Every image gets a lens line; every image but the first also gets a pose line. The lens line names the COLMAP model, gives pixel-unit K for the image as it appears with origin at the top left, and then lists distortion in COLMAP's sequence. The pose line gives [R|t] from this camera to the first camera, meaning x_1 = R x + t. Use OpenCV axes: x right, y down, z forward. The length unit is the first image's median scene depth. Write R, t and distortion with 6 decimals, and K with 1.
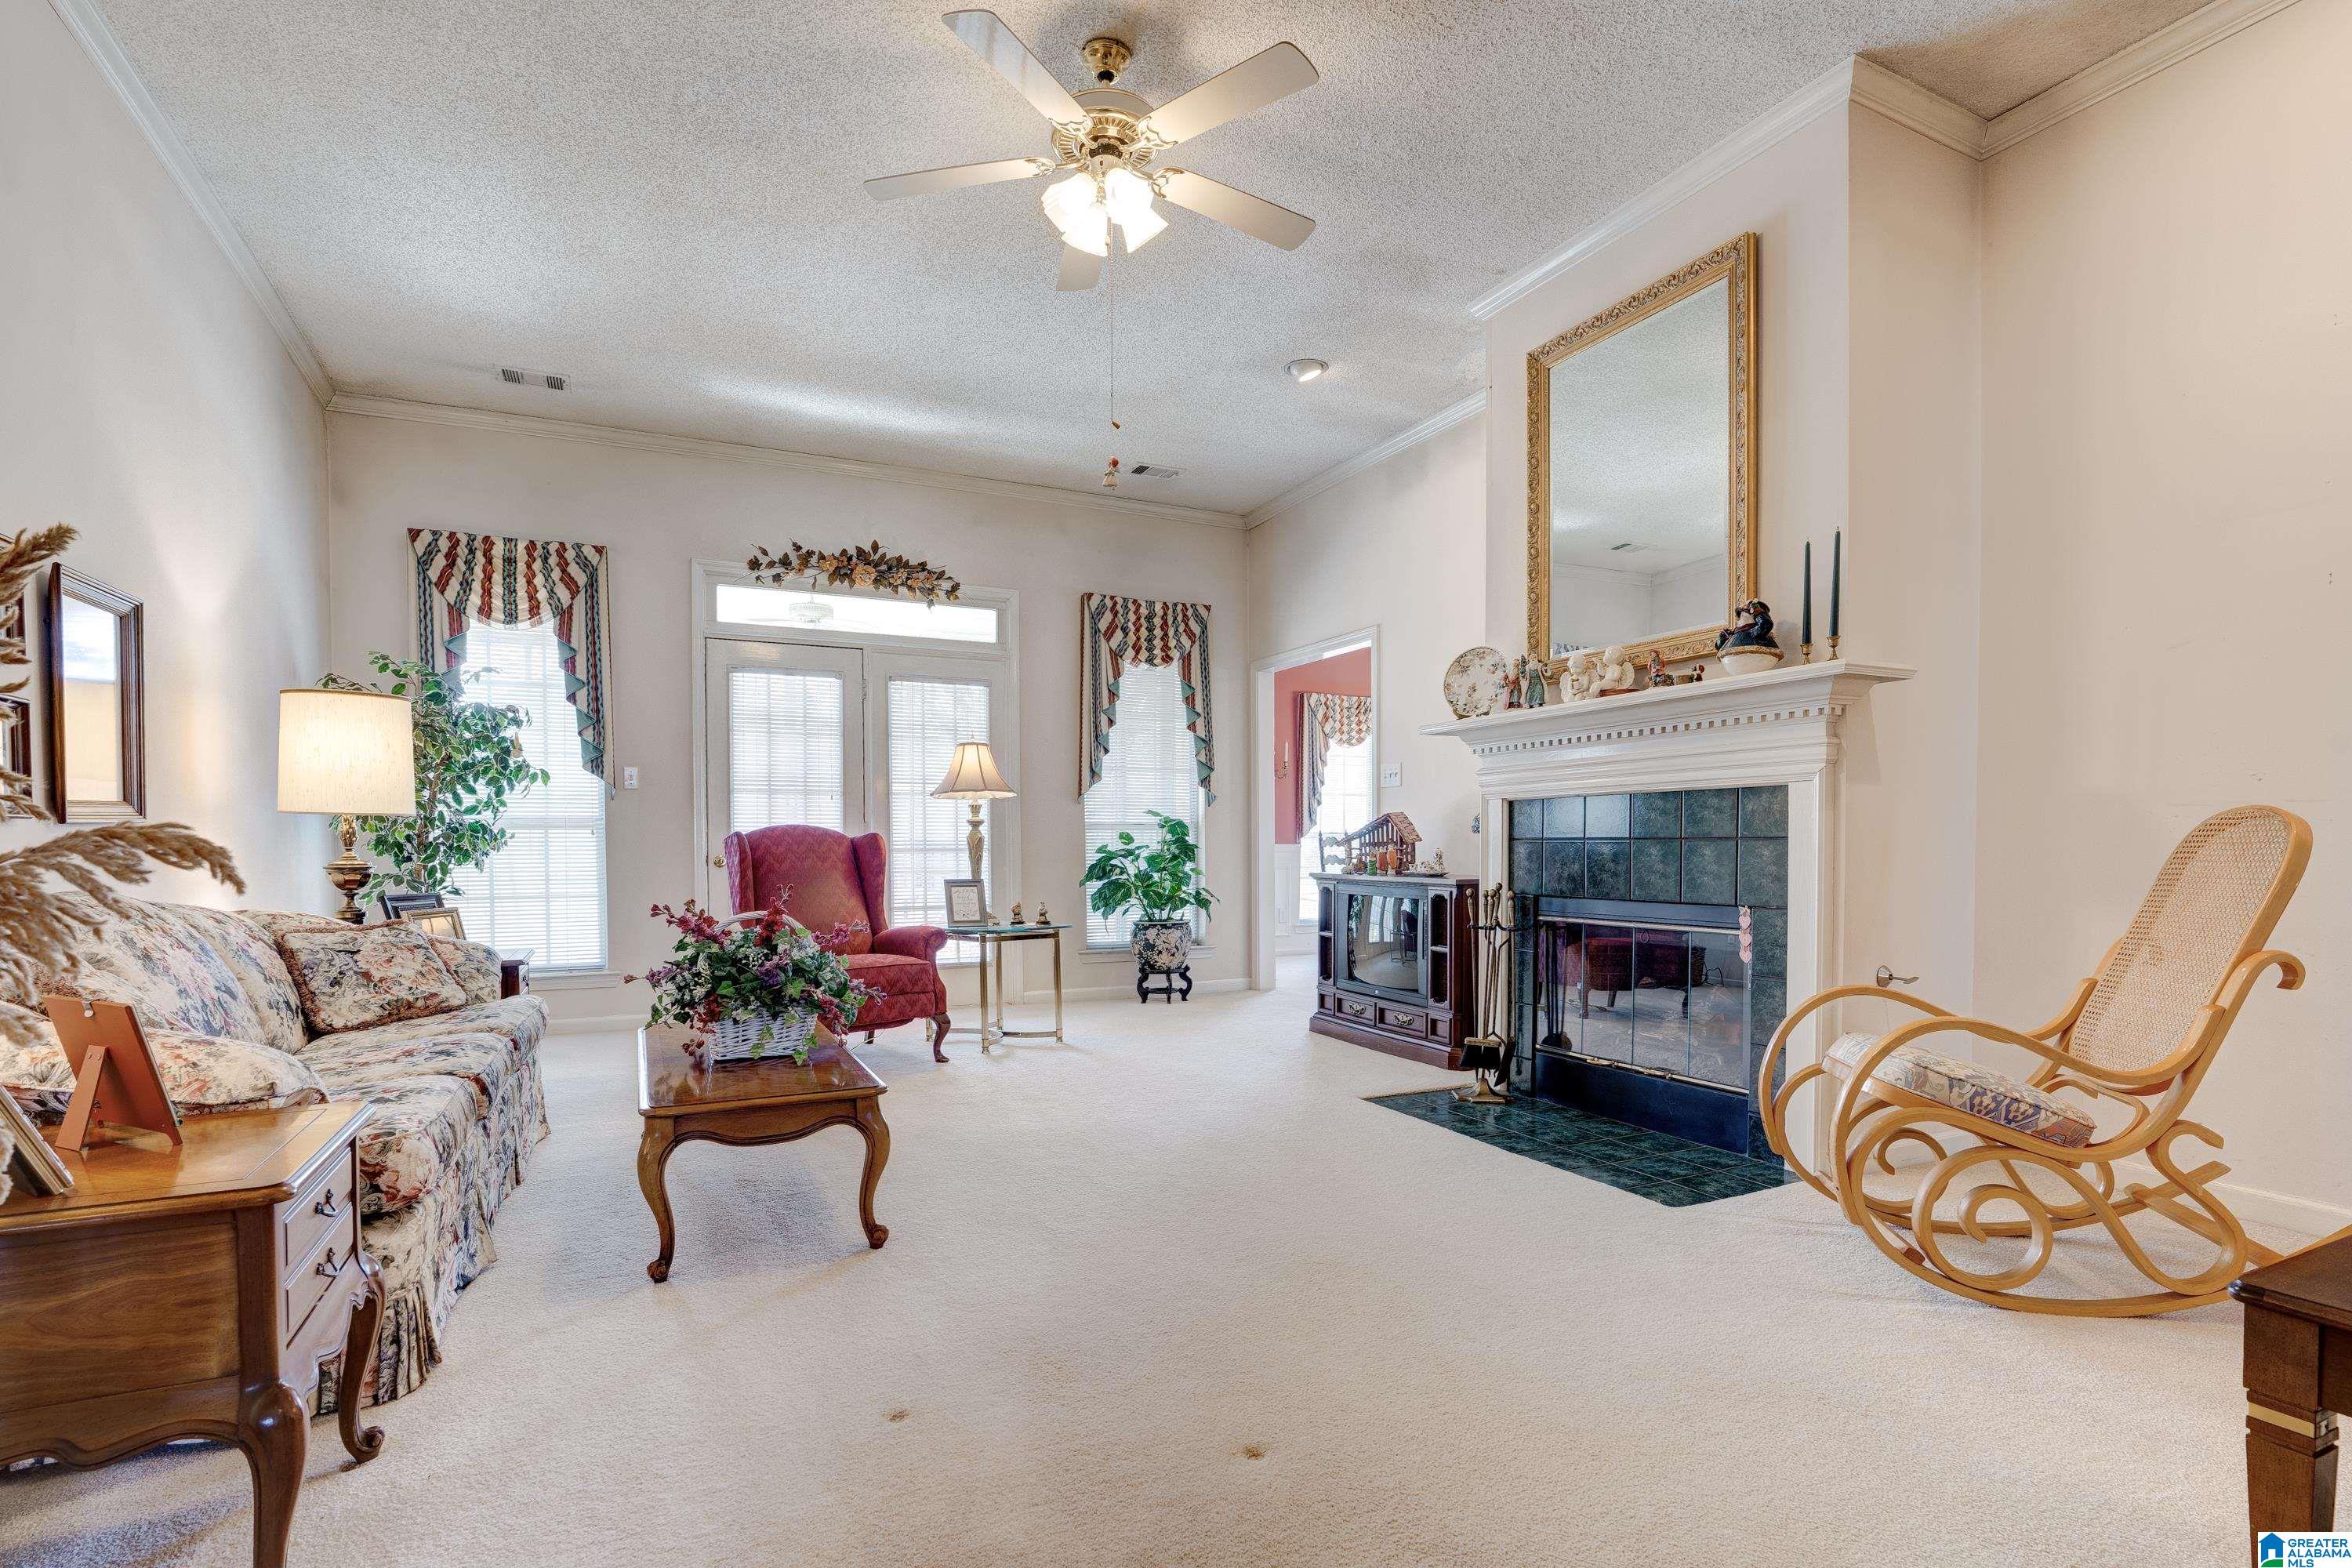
lens RADIAL K [[1146.0, 0, 1171.3], [0, 1146.0, 866.1], [0, 0, 1]] dist [-0.016368, 0.003539]
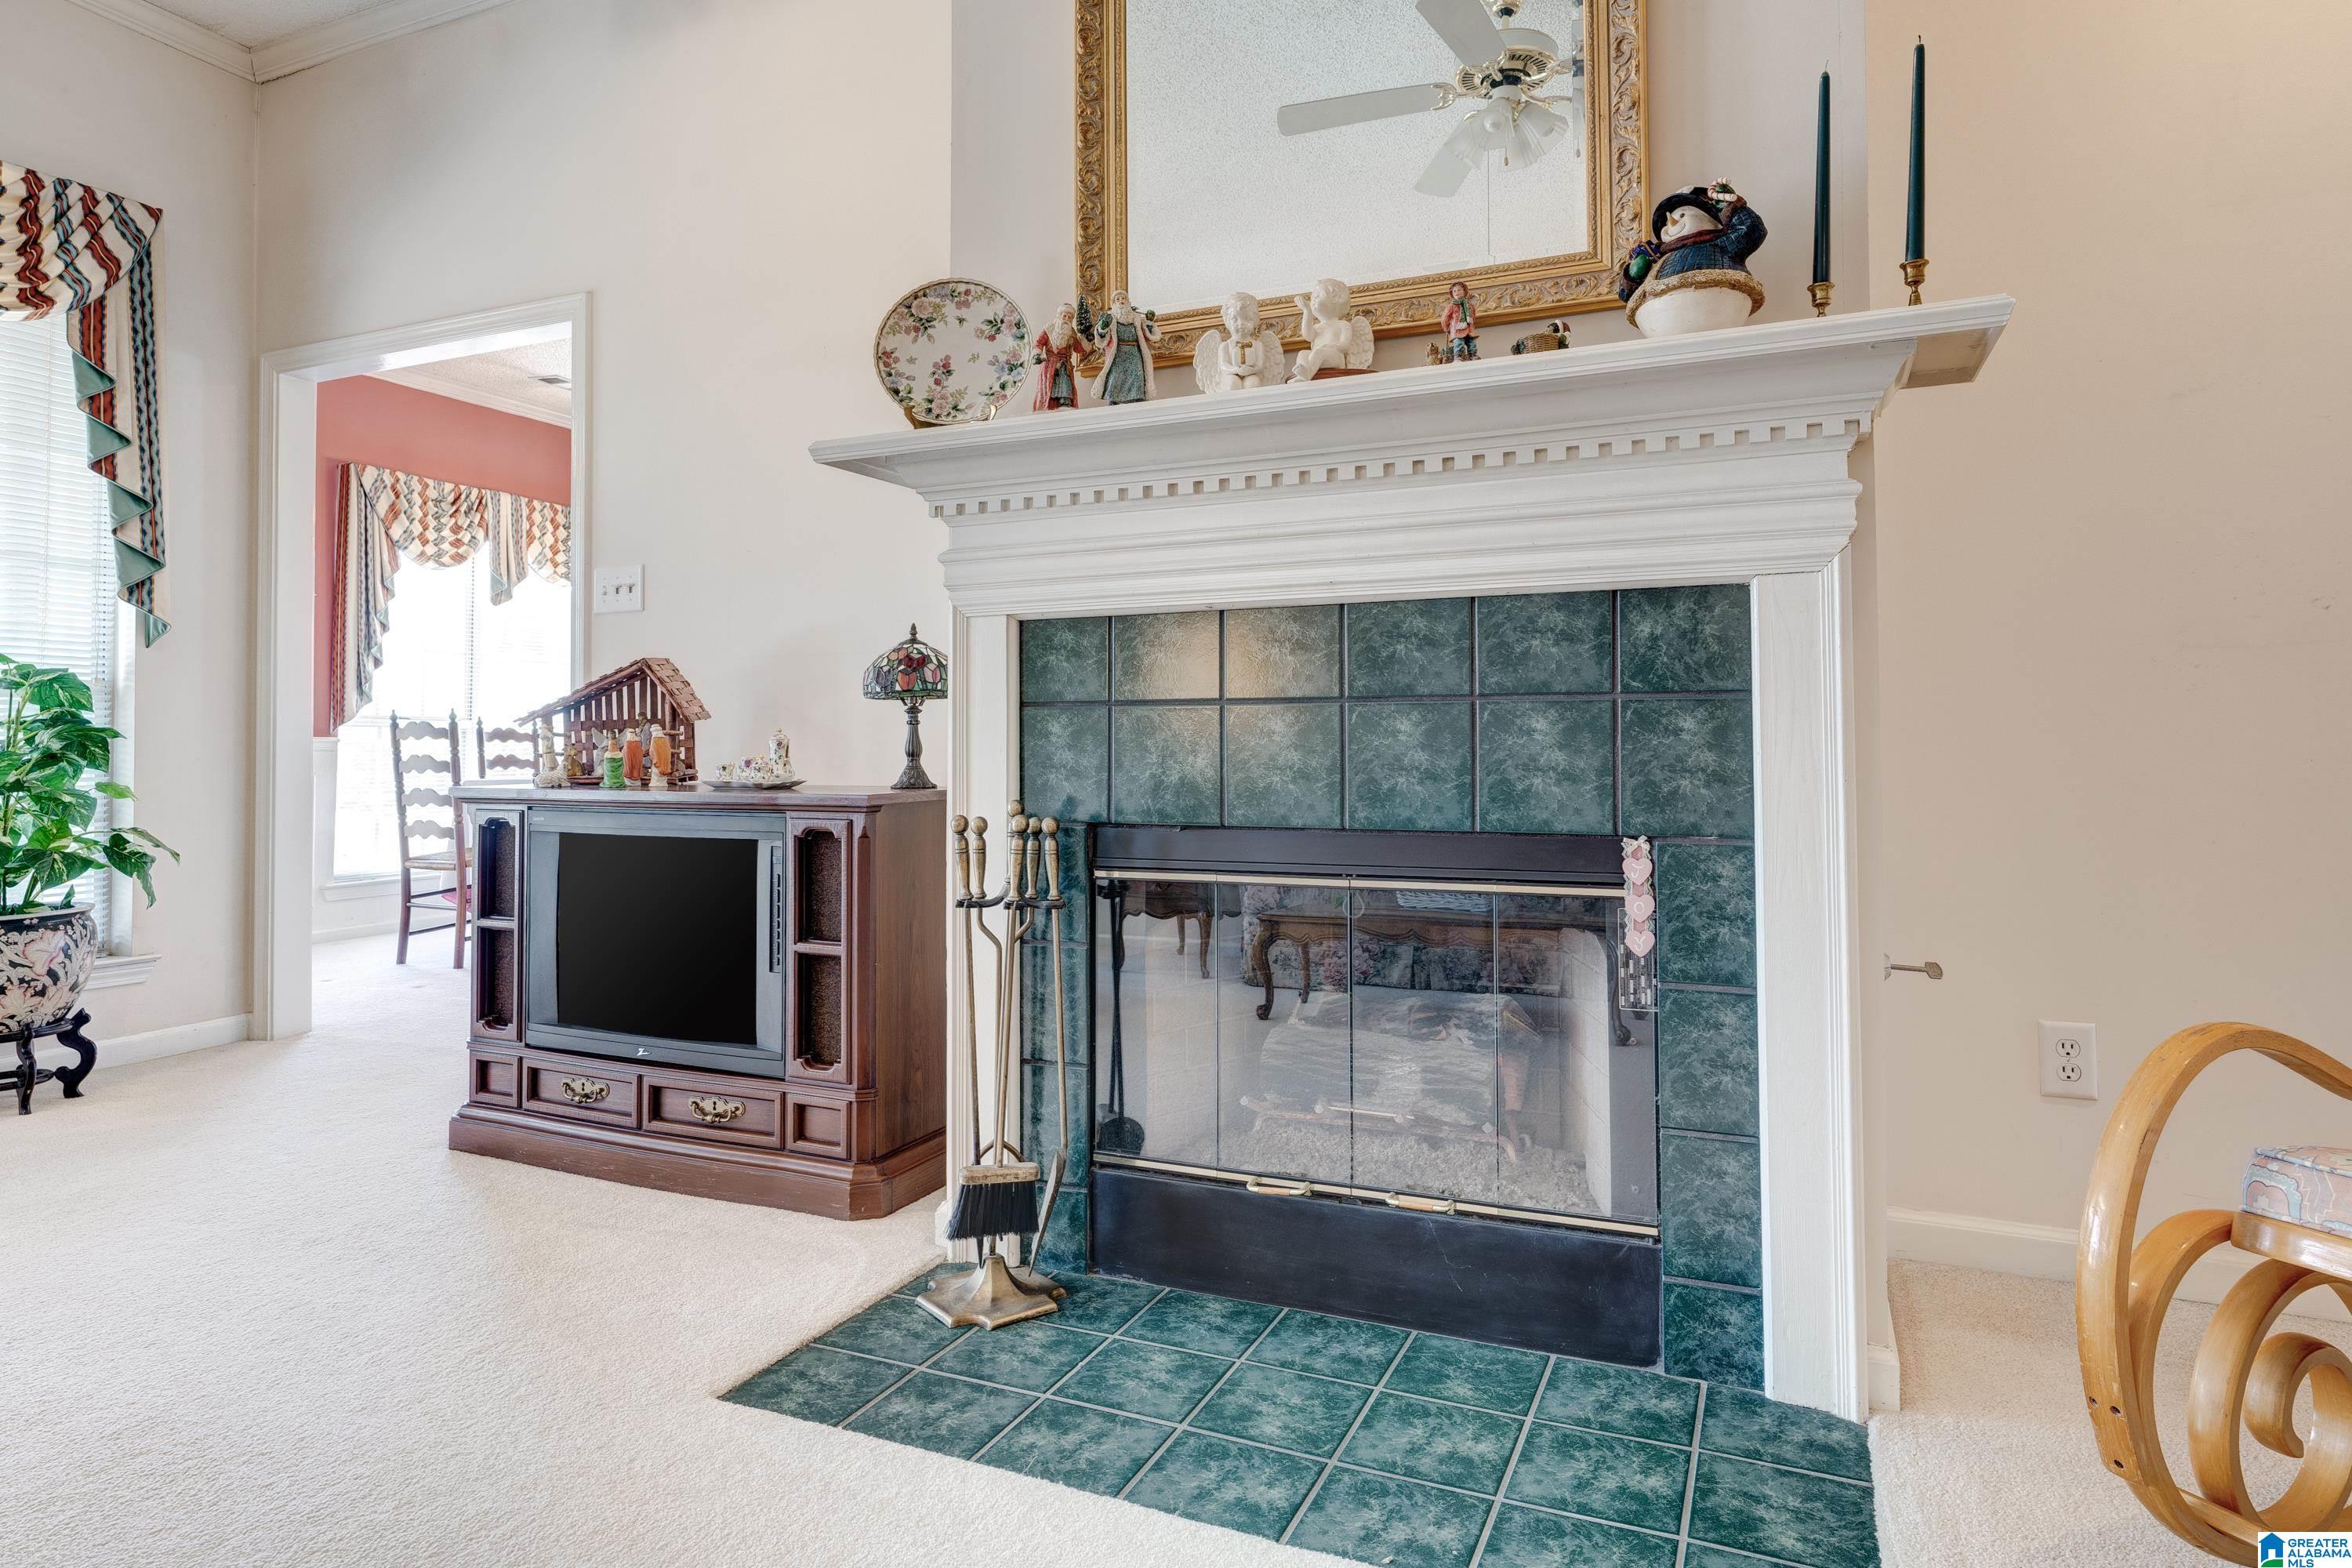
lens RADIAL K [[1352.1, 0, 1169.3], [0, 1352.1, 707.7], [0, 0, 1]] dist [0.005136, -0.004474]
pose [[0.760745, 0.017783, 0.648807, -0.008860], [0.014153, 0.998932, -0.043973, 0.002007], [-0.648896, 0.042635, 0.759681, 0.431557]]
